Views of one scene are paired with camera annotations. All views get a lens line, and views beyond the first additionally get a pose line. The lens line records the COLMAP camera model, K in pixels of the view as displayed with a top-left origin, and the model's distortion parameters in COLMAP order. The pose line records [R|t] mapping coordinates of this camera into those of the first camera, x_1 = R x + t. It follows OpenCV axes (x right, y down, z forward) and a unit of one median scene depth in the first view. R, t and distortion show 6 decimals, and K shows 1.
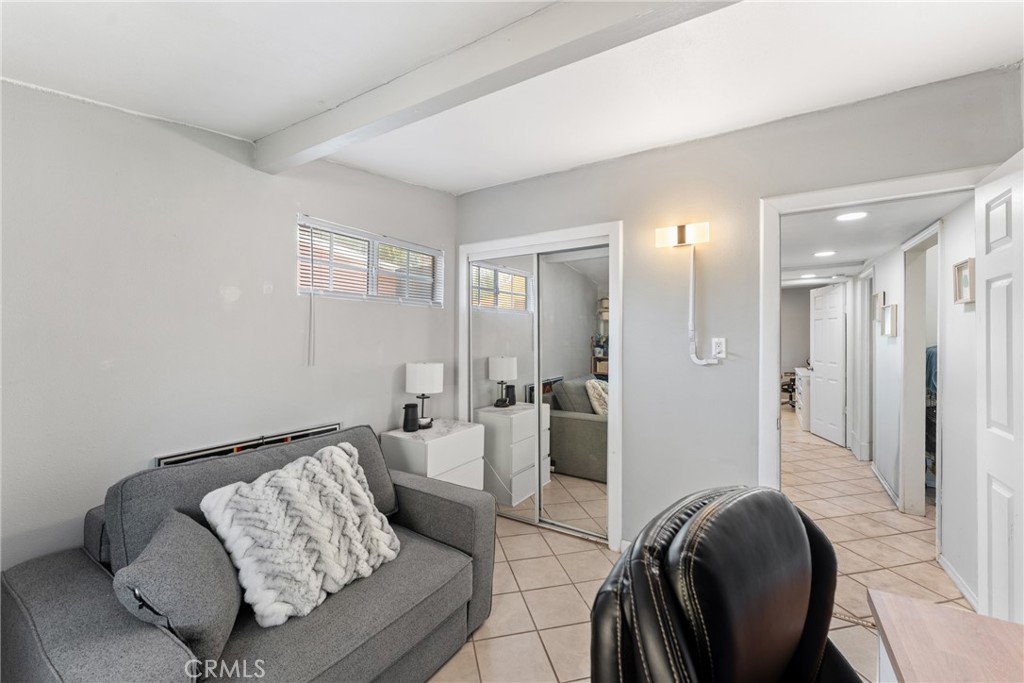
lens RADIAL K [[407.2, 0, 512.0], [0, 407.2, 341.5], [0, 0, 1]] dist [0.000285, -0.000121]
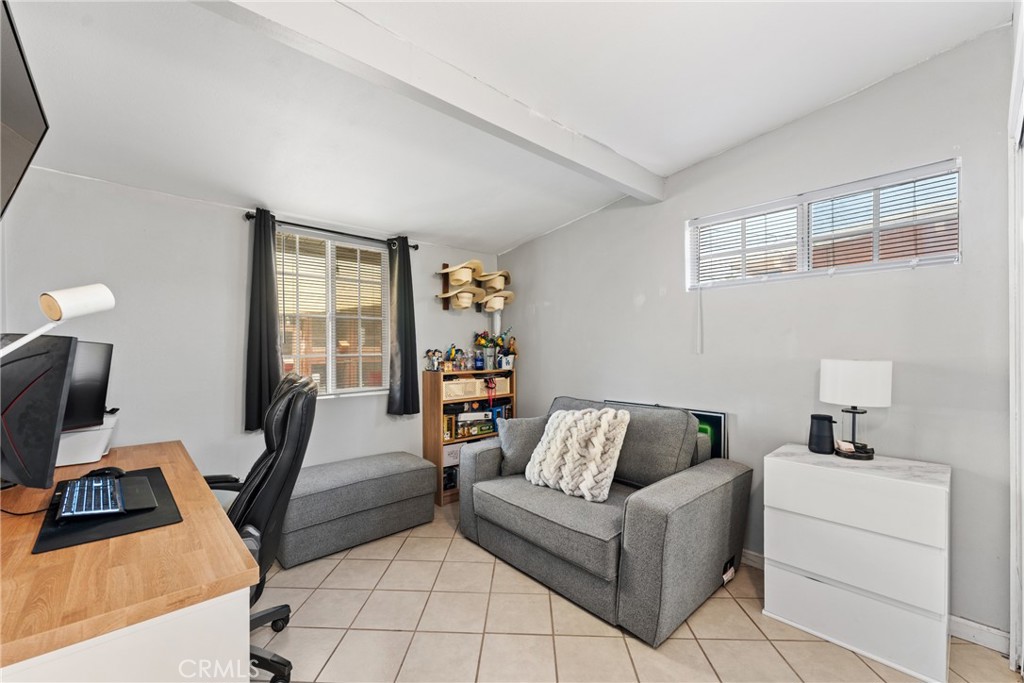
lens RADIAL K [[419.5, 0, 511.1], [0, 419.5, 355.7], [0, 0, 1]] dist [0.000711, 0.000023]
pose [[-0.276513, 0.012134, -0.960934, 0.626216], [-0.010482, 0.999823, 0.015641, 0.044901], [0.960953, 0.014397, -0.276337, 0.697736]]
